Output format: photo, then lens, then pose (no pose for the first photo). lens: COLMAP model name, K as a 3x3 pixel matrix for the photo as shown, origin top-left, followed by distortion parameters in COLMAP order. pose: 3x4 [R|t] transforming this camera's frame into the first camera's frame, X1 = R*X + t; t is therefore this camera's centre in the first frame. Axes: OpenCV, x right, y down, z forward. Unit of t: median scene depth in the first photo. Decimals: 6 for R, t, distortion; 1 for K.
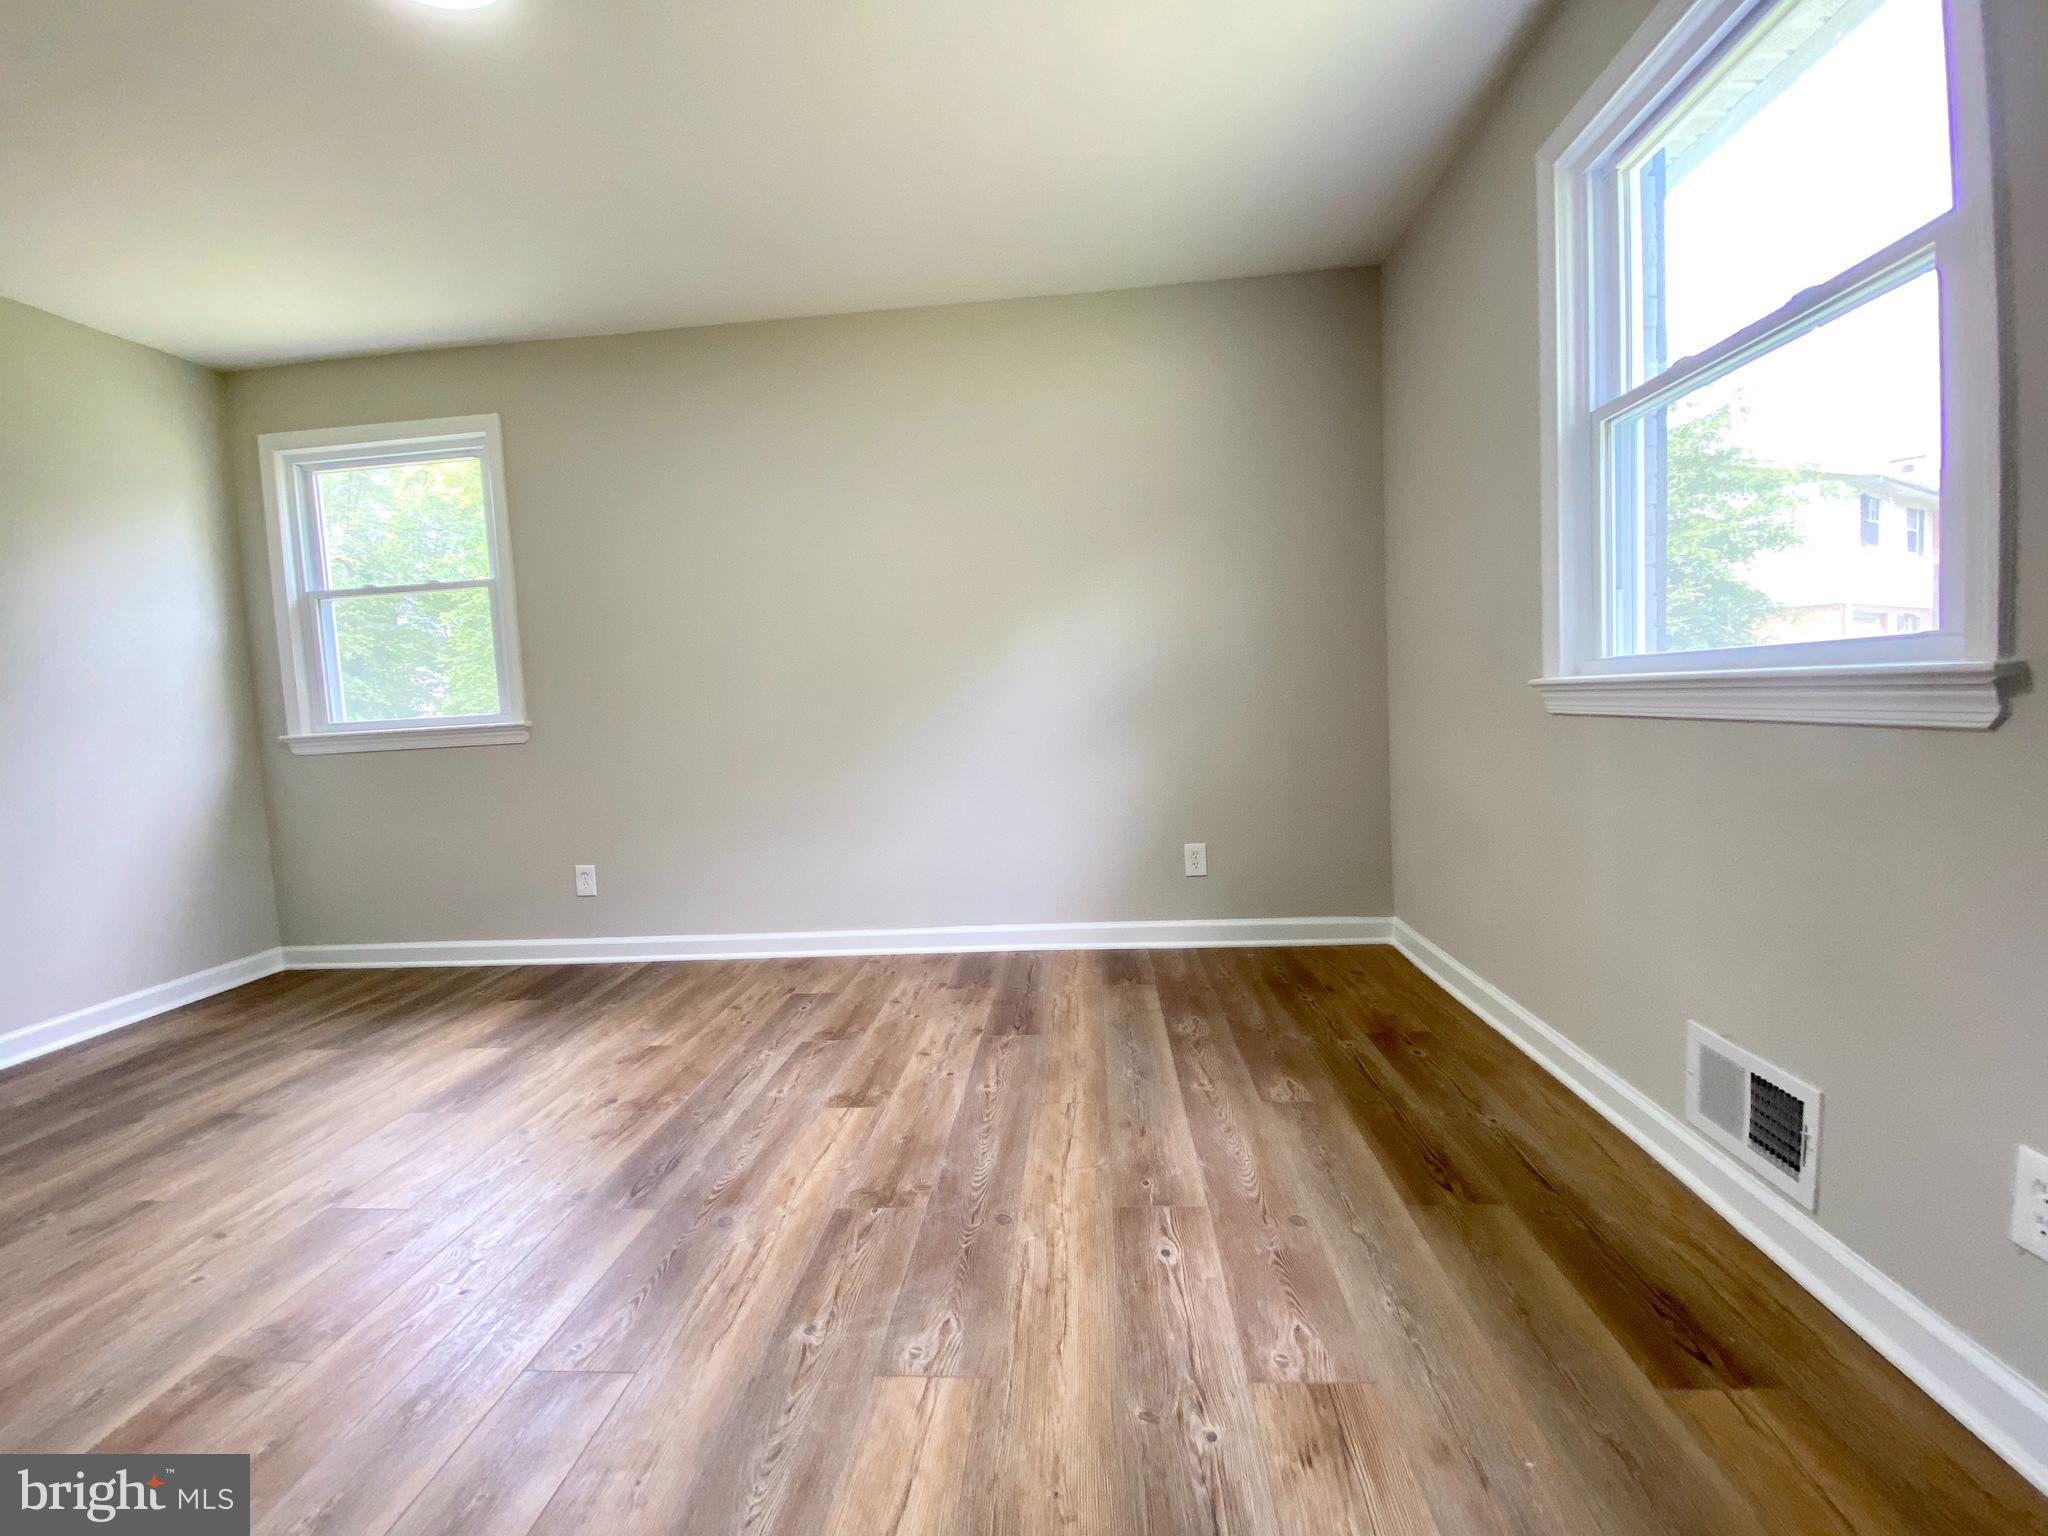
lens RADIAL K [[829.7, 0, 1016.0], [0, 829.7, 768.3], [0, 0, 1]] dist [0.021822, -0.019644]
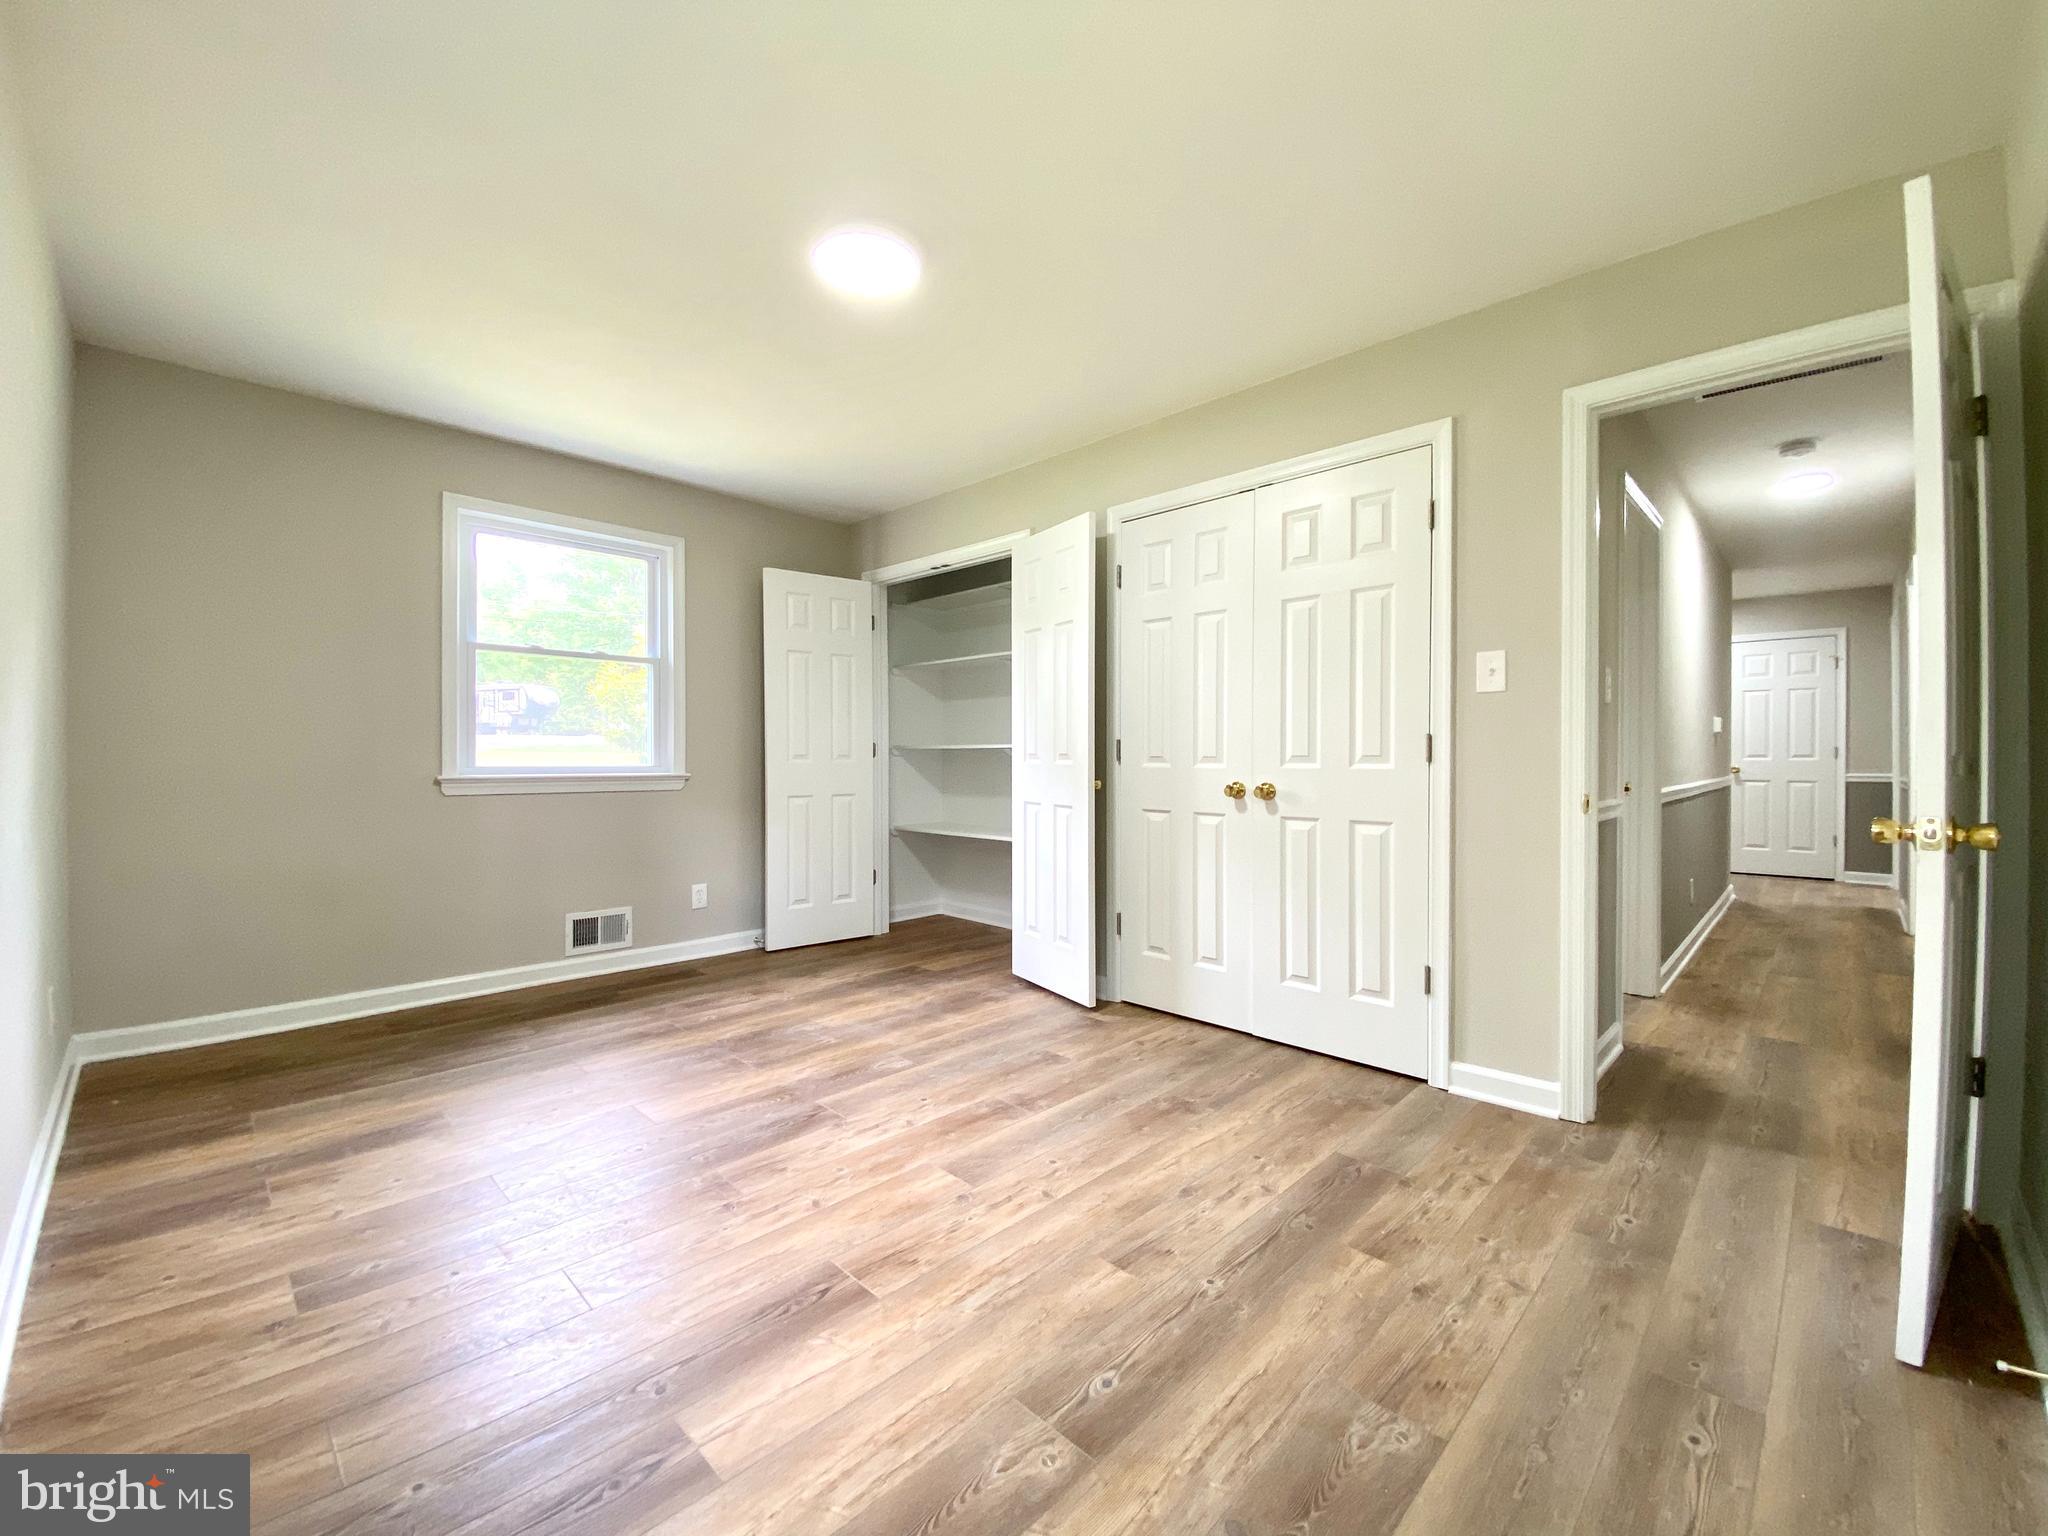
lens RADIAL K [[829.7, 0, 1016.0], [0, 829.7, 768.3], [0, 0, 1]] dist [0.021822, -0.019644]
pose [[-0.766327, 0.043099, 0.641003, -1.572589], [0.089973, 0.995114, 0.040656, -0.094910], [-0.636119, 0.088829, -0.766461, 1.728640]]
